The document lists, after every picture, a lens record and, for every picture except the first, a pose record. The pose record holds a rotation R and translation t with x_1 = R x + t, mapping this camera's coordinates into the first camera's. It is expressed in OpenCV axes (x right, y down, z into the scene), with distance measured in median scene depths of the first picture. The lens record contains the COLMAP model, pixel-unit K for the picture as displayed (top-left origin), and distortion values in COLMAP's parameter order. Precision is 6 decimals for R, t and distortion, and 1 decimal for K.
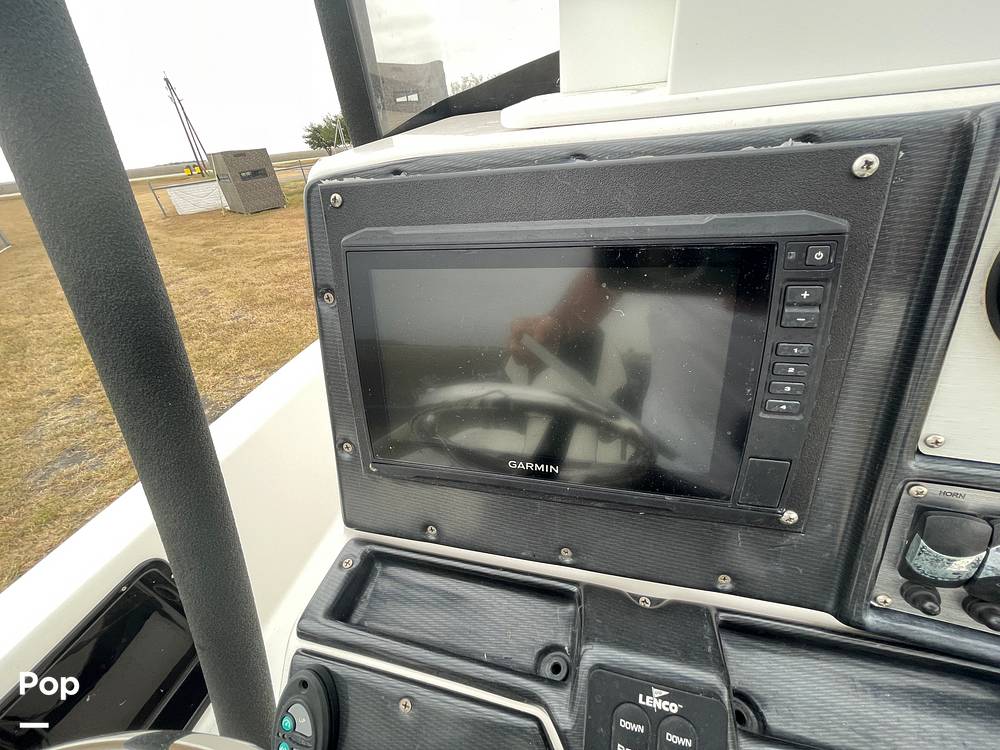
lens RADIAL K [[399.8, 0, 506.9], [0, 399.8, 372.1], [0, 0, 1]] dist [0.000260, -0.000695]
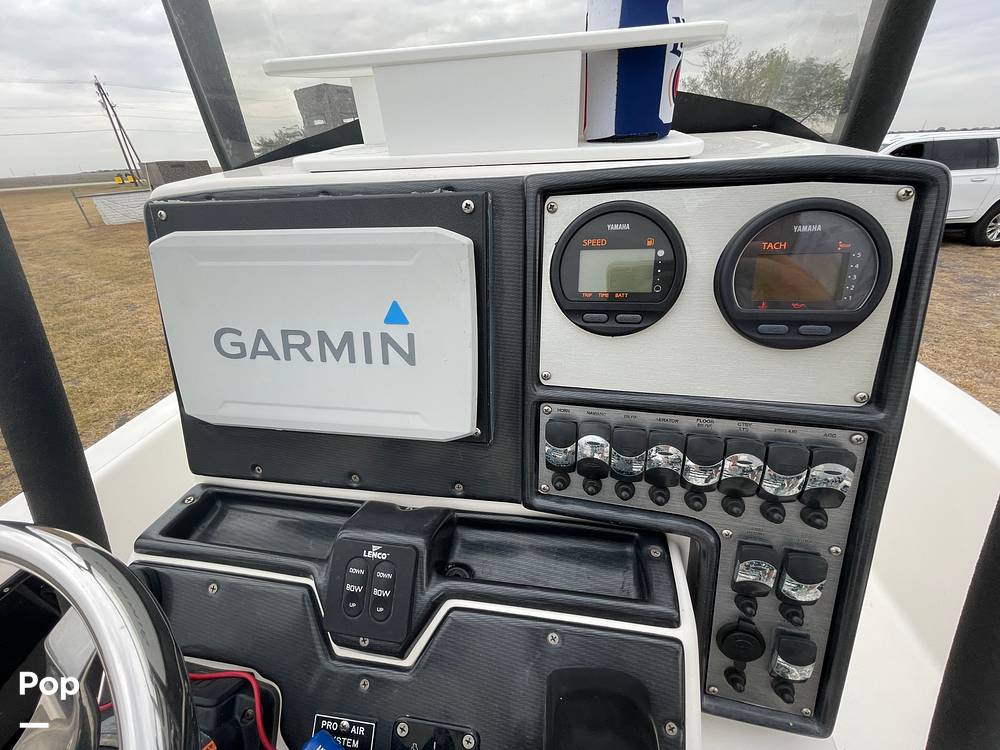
lens RADIAL K [[399.8, 0, 501.8], [0, 399.8, 372.2], [0, 0, 1]] dist [0.000260, -0.000695]
pose [[0.994989, -0.004051, 0.099904, 0.033035], [0.008775, 0.998862, -0.046885, 0.010569], [-0.099600, 0.047527, 0.993892, -0.026248]]
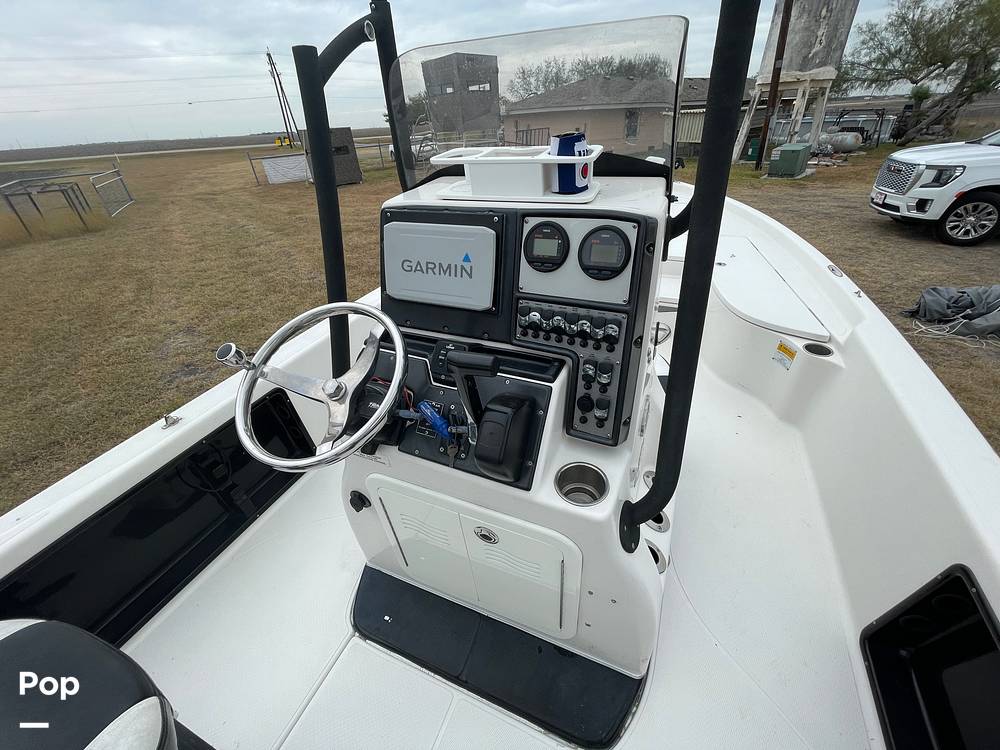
lens RADIAL K [[399.8, 0, 501.4], [0, 399.8, 374.3], [0, 0, 1]] dist [0.000260, -0.000695]
pose [[0.984485, 0.124716, -0.123427, 0.067147], [-0.120607, 0.991884, 0.040250, 0.041156], [0.127446, -0.024739, 0.991537, -0.139509]]
